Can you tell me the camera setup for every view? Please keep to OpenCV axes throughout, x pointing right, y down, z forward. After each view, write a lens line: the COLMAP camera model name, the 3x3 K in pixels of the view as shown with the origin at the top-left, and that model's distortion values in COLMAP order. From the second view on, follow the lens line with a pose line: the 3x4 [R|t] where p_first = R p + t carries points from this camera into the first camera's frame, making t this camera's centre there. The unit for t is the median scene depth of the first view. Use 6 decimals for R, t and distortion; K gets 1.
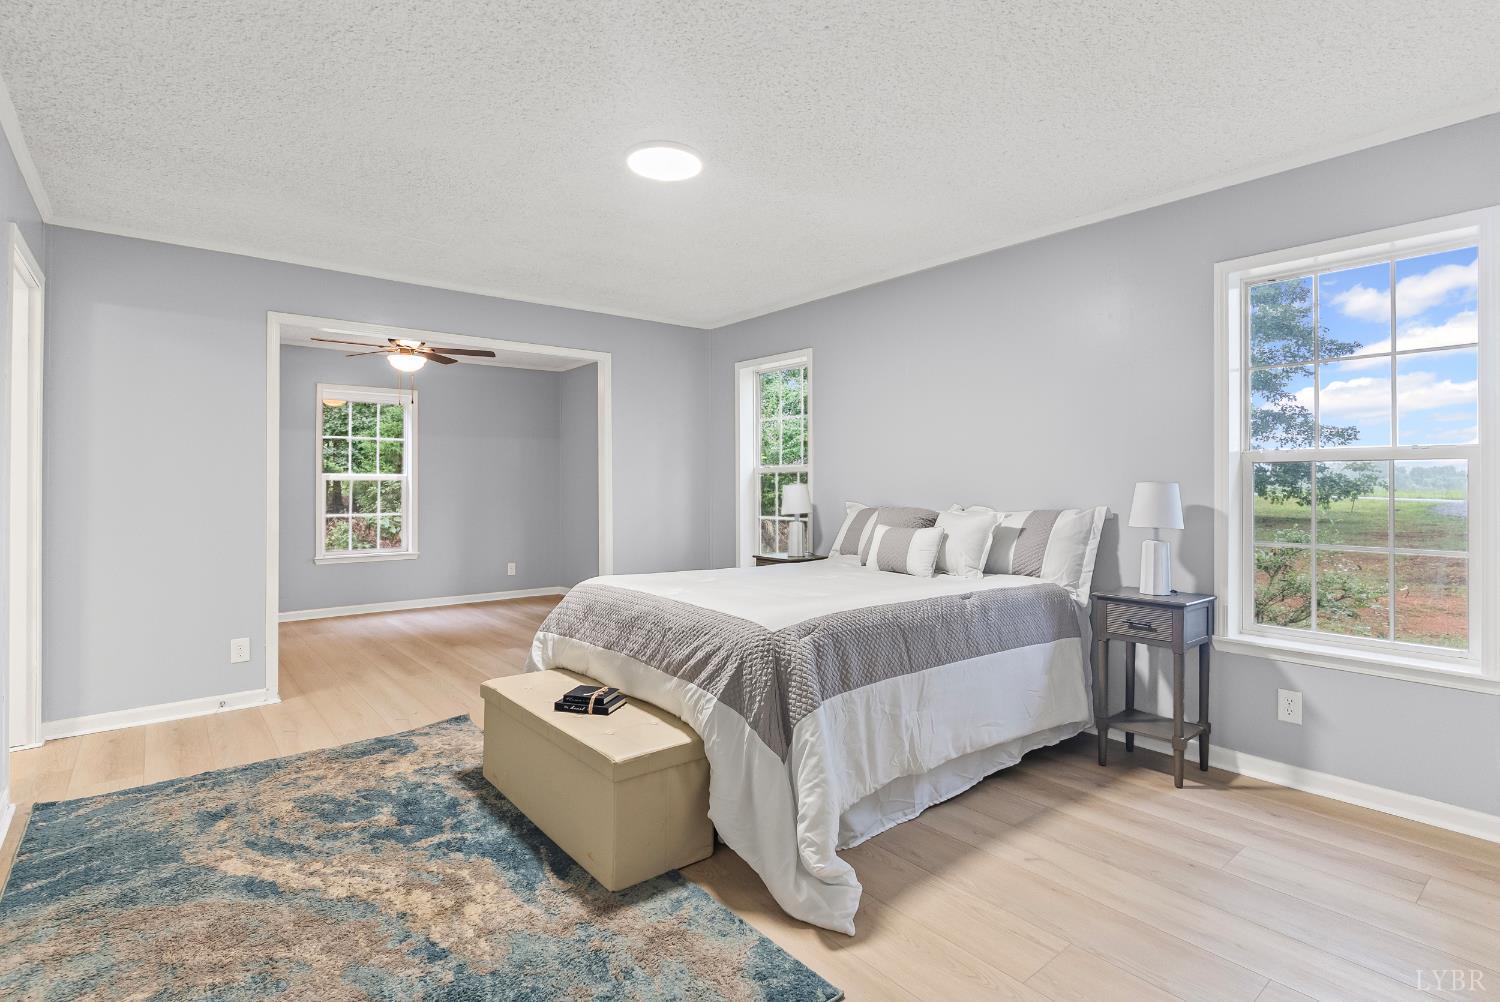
lens RADIAL K [[714.8, 0, 759.6], [0, 714.8, 493.4], [0, 0, 1]] dist [-0.001721, 0.001545]
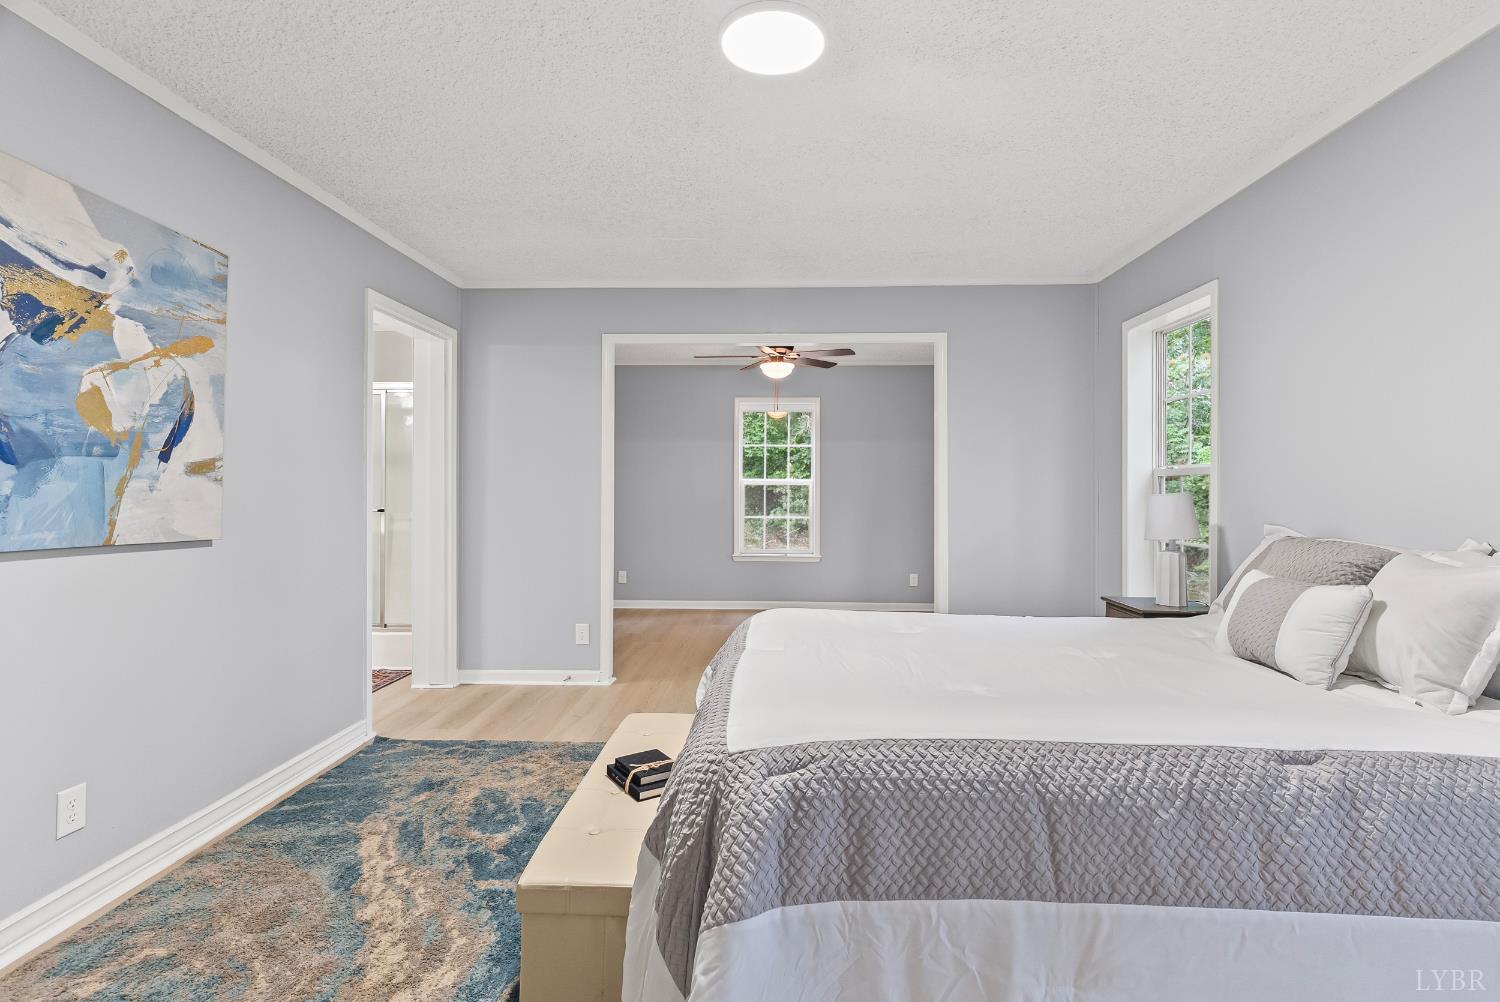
lens RADIAL K [[714.8, 0, 748.9], [0, 714.8, 492.2], [0, 0, 1]] dist [-0.001721, 0.001545]
pose [[0.755186, 0.009949, -0.655435, 0.321567], [-0.014785, 0.999889, -0.001858, -0.012647], [0.655344, 0.011093, 0.755249, 0.448851]]
